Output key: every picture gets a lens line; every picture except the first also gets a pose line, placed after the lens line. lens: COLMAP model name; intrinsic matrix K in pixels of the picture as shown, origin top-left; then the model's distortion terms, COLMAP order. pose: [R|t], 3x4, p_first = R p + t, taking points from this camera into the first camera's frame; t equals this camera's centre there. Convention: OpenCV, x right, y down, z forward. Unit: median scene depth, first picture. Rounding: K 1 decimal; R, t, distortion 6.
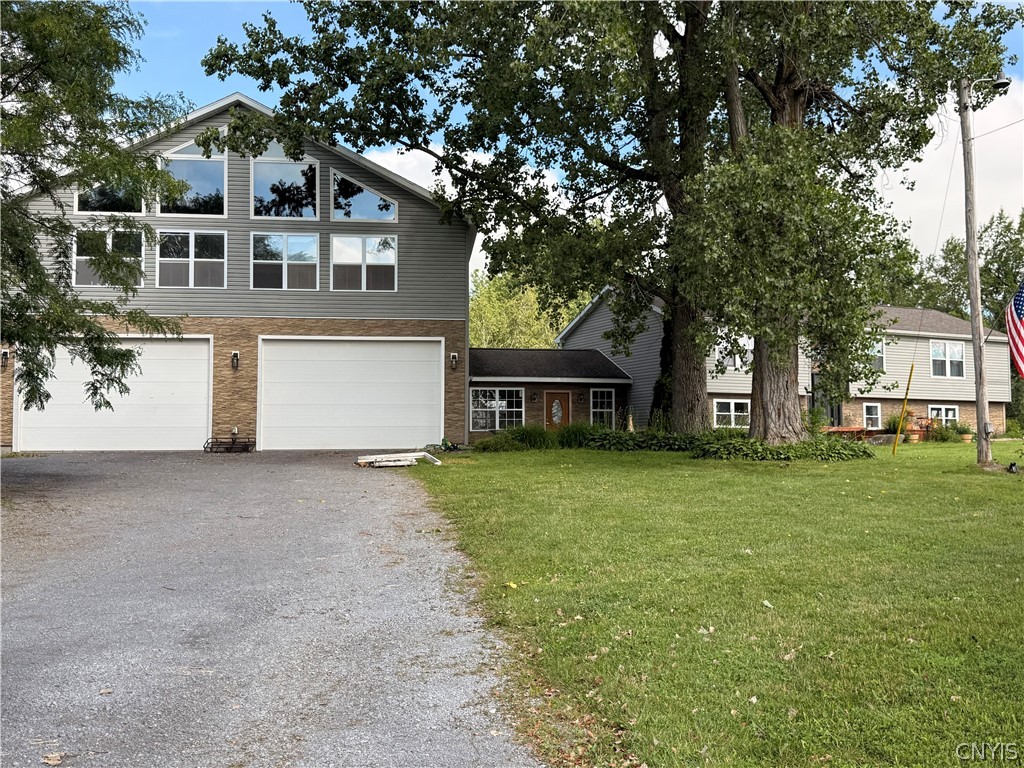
lens RADIAL K [[1032.5, 0, 514.7], [0, 1032.5, 386.1], [0, 0, 1]] dist [0.012594, 0.000000]
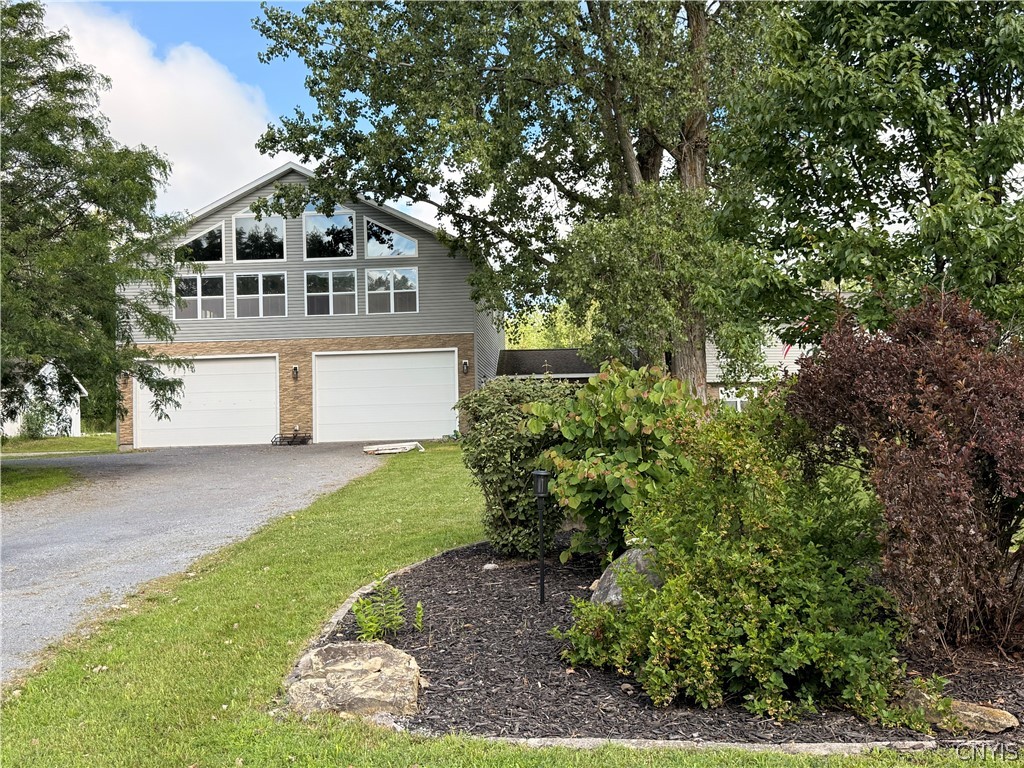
lens RADIAL K [[1032.5, 0, 511.7], [0, 1032.5, 382.1], [0, 0, 1]] dist [0.012594, 0.000000]
pose [[0.986672, -0.034868, -0.158942, 0.201608], [0.037024, 0.999258, 0.010617, -0.017363], [0.158454, -0.016360, 0.987231, -0.224545]]
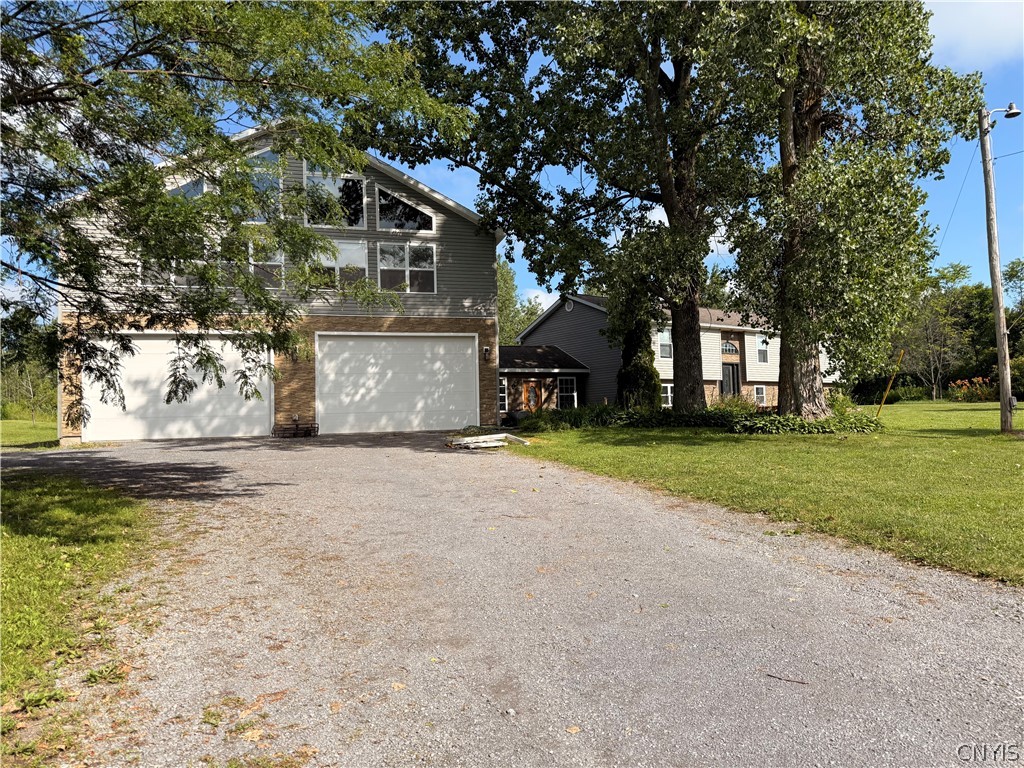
lens RADIAL K [[730.5, 0, 507.7], [0, 730.5, 382.8], [0, 0, 1]] dist [-0.006776, -0.001562]
pose [[0.986668, -0.013738, 0.162165, -0.176901], [0.012838, 0.999896, 0.006594, 0.003765], [-0.162239, -0.004424, 0.986742, 0.195868]]
